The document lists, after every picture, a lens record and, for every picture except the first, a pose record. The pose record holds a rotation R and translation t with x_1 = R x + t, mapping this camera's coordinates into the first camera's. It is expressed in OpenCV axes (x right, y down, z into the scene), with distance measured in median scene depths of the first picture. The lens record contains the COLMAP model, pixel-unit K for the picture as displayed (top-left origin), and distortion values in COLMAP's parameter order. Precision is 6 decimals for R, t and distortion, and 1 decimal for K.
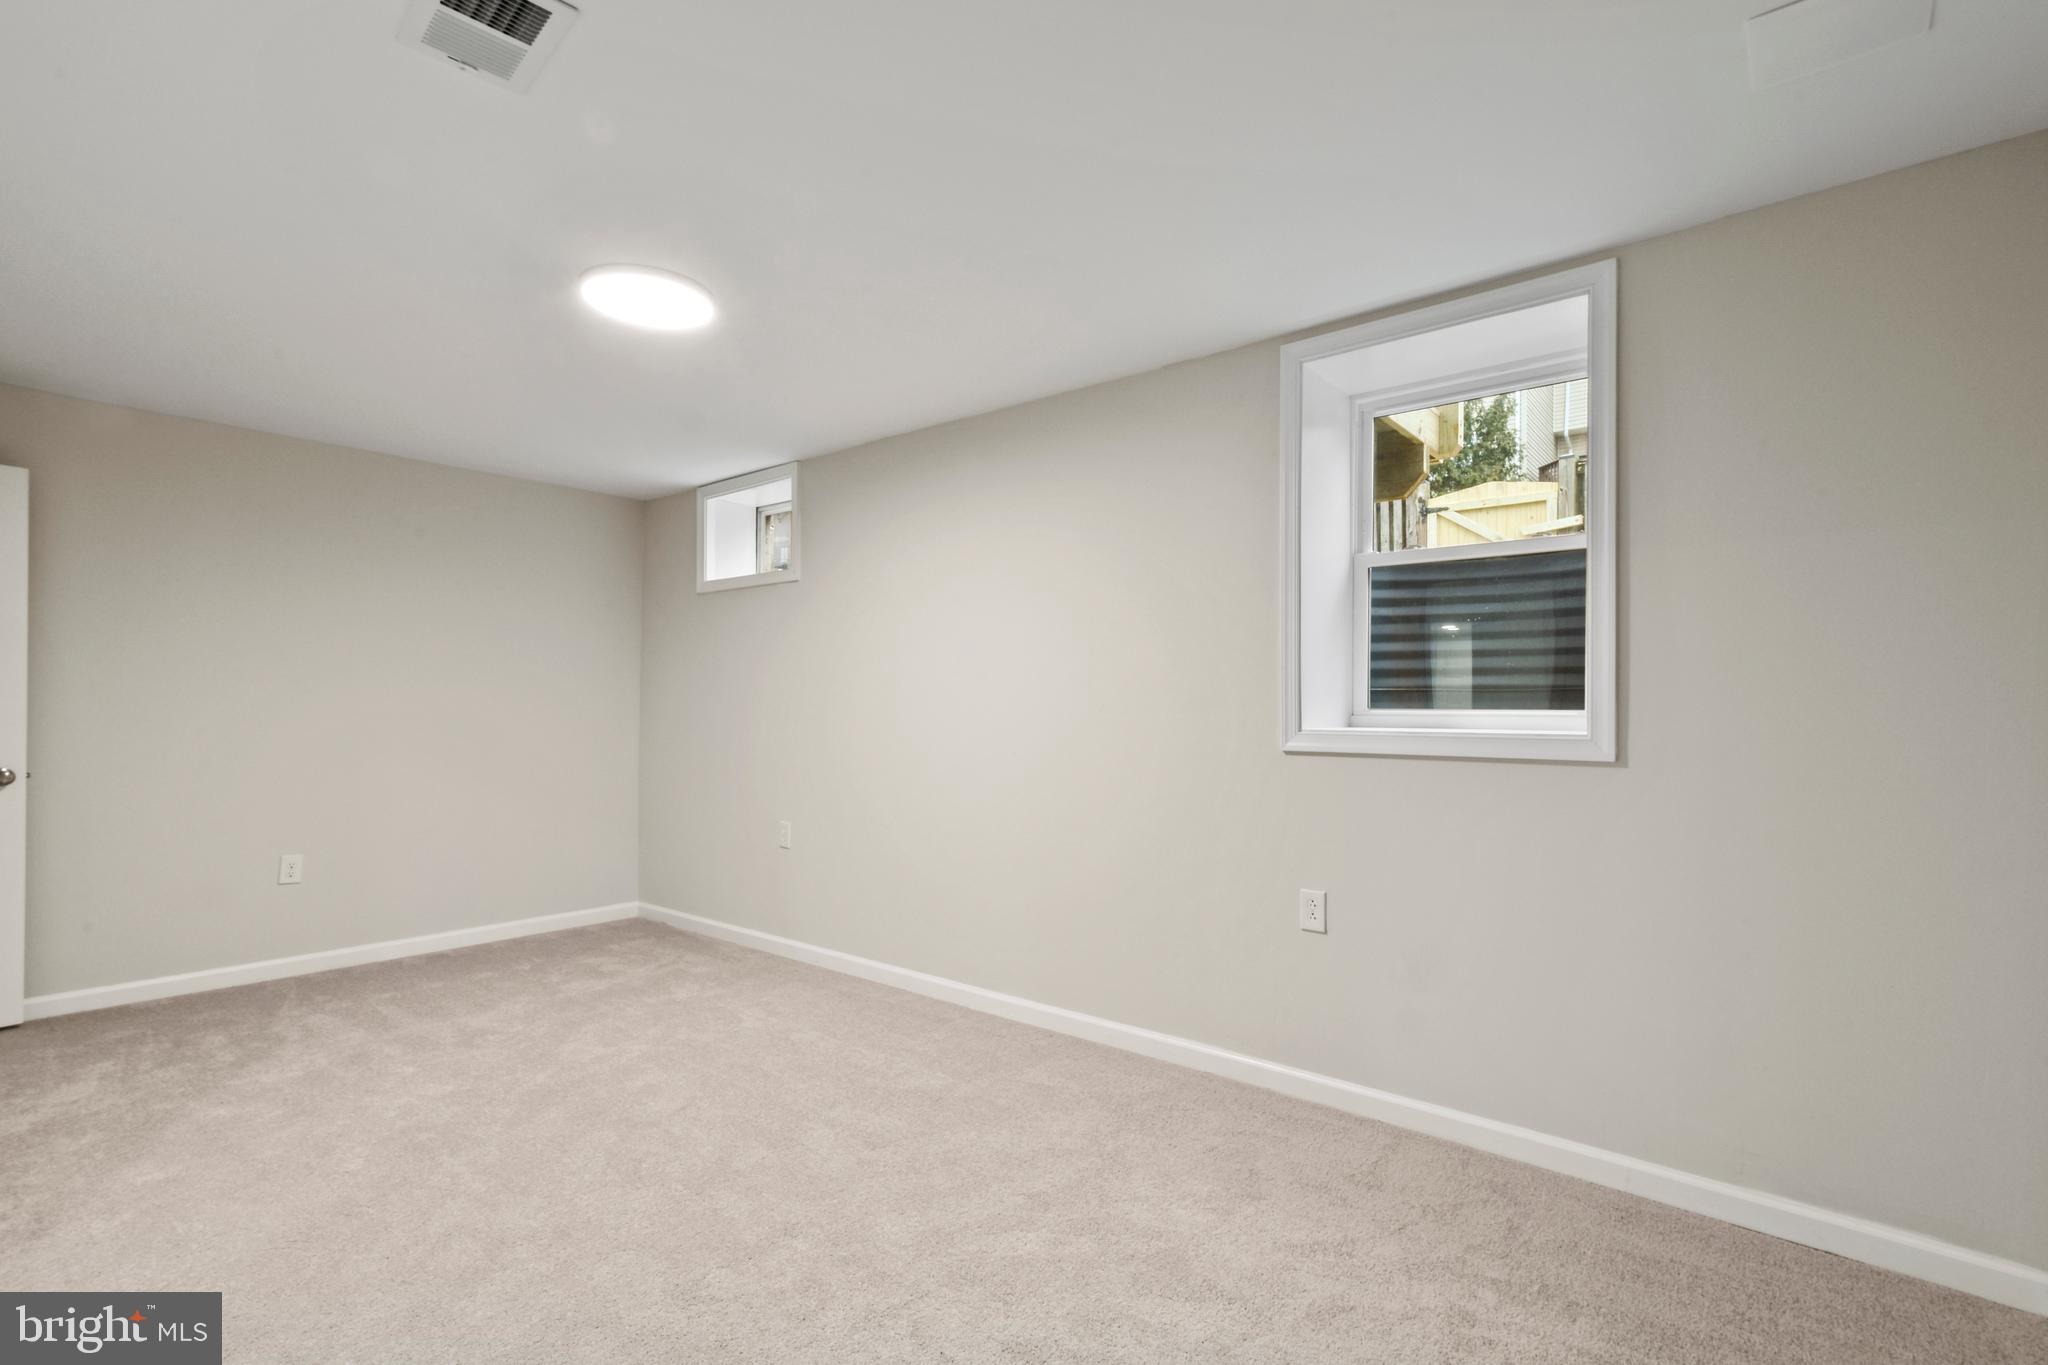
lens RADIAL K [[922.8, 0, 1034.4], [0, 922.8, 696.1], [0, 0, 1]] dist [0.019680, -0.001670]
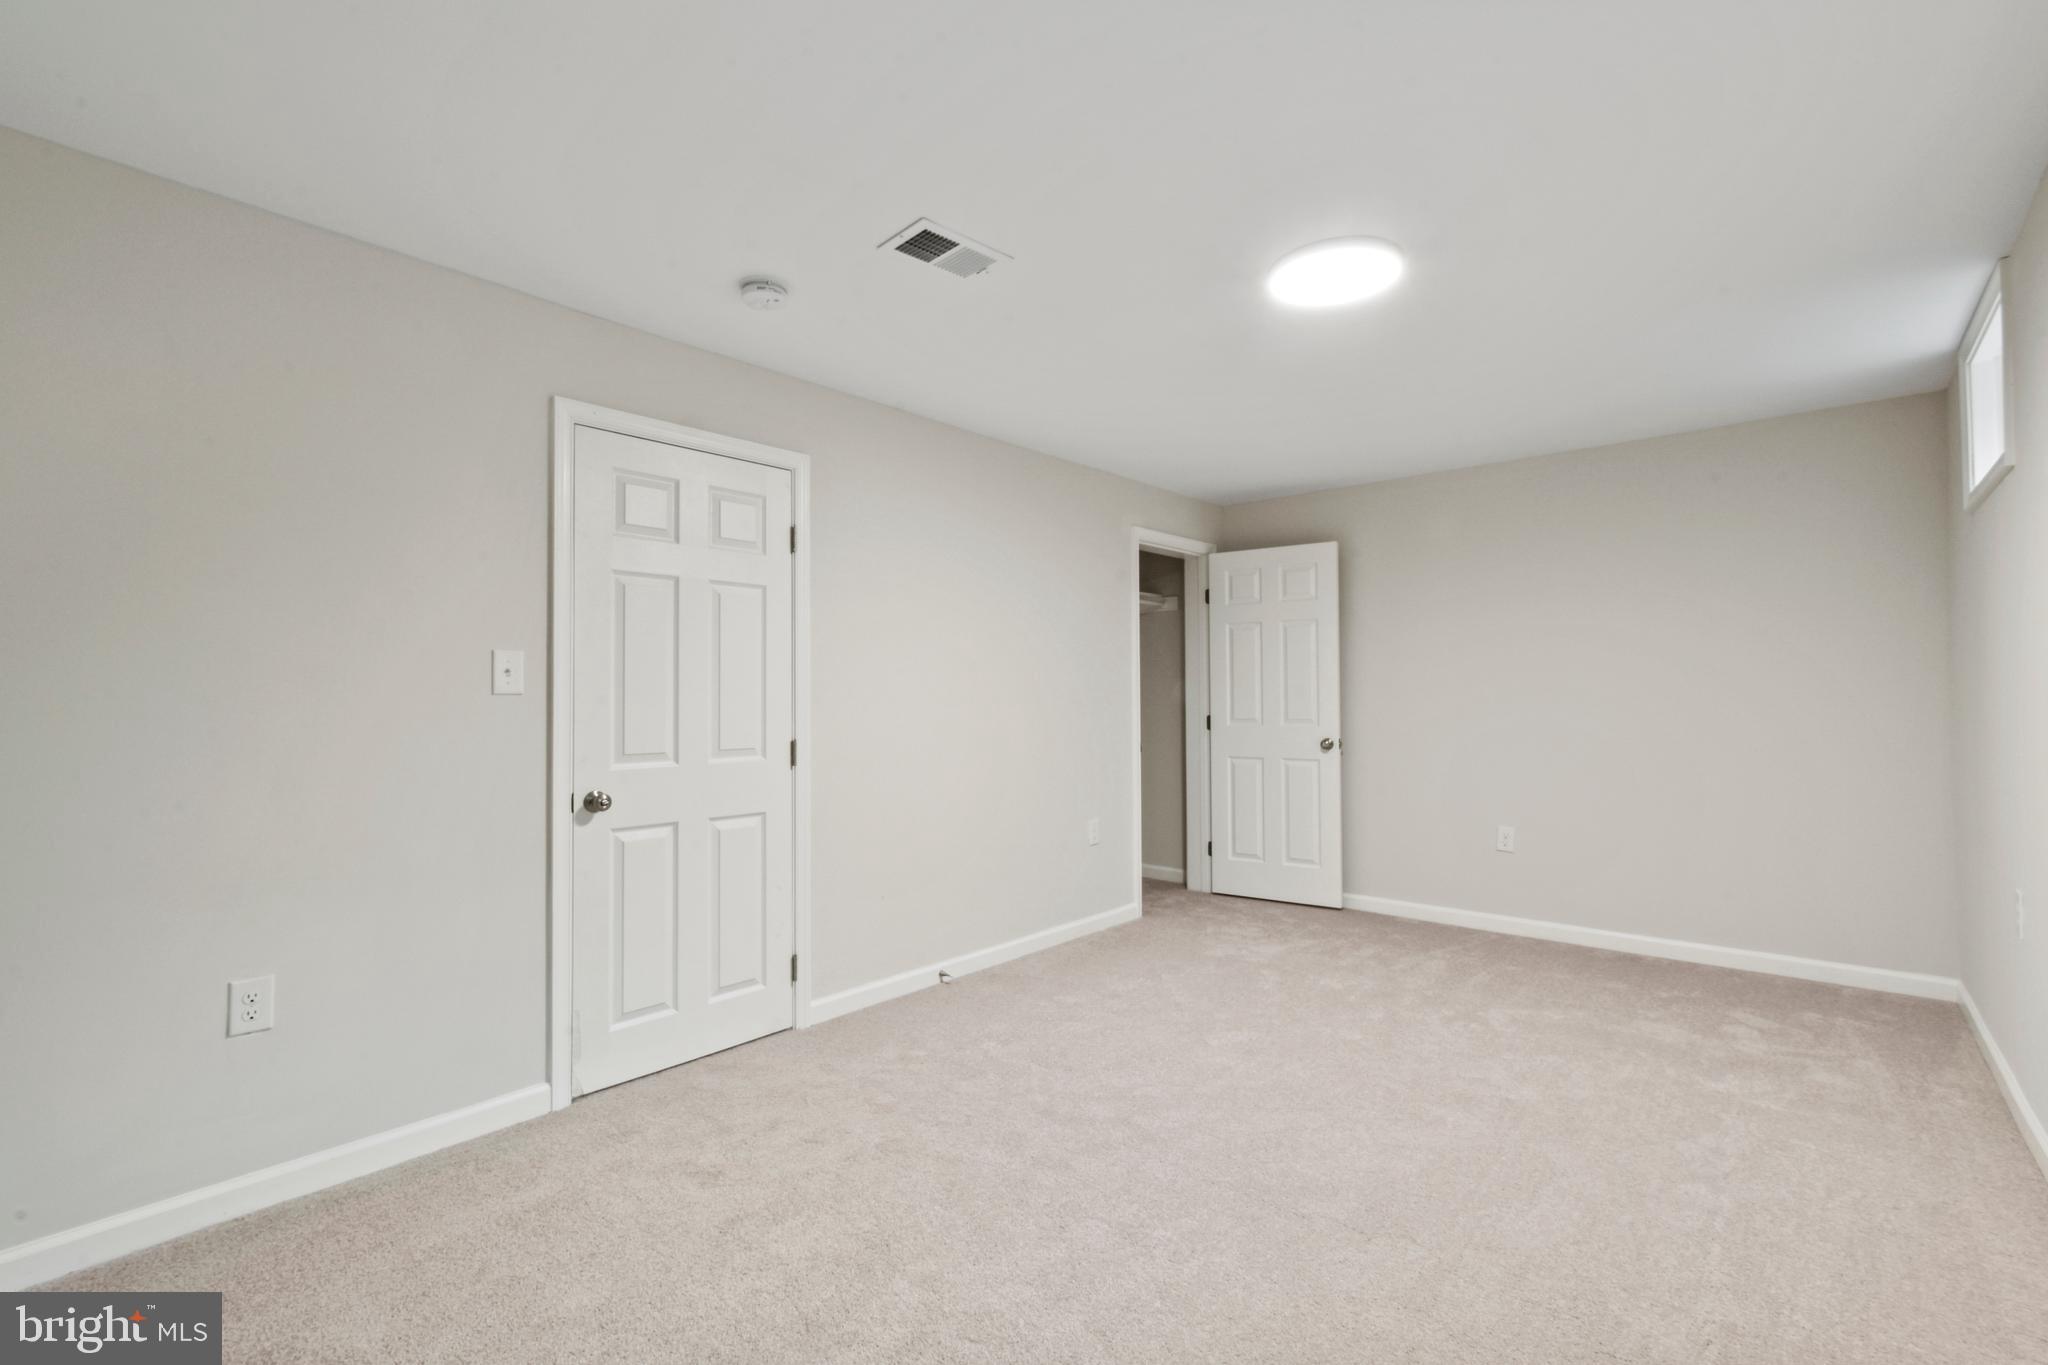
lens RADIAL K [[922.8, 0, 1034.3], [0, 922.8, 687.7], [0, 0, 1]] dist [0.019680, -0.001670]
pose [[-0.012091, -0.017652, -0.999771, 0.366451], [0.021711, 0.999604, -0.017912, 0.008546], [0.999691, -0.021923, -0.011703, 0.464633]]
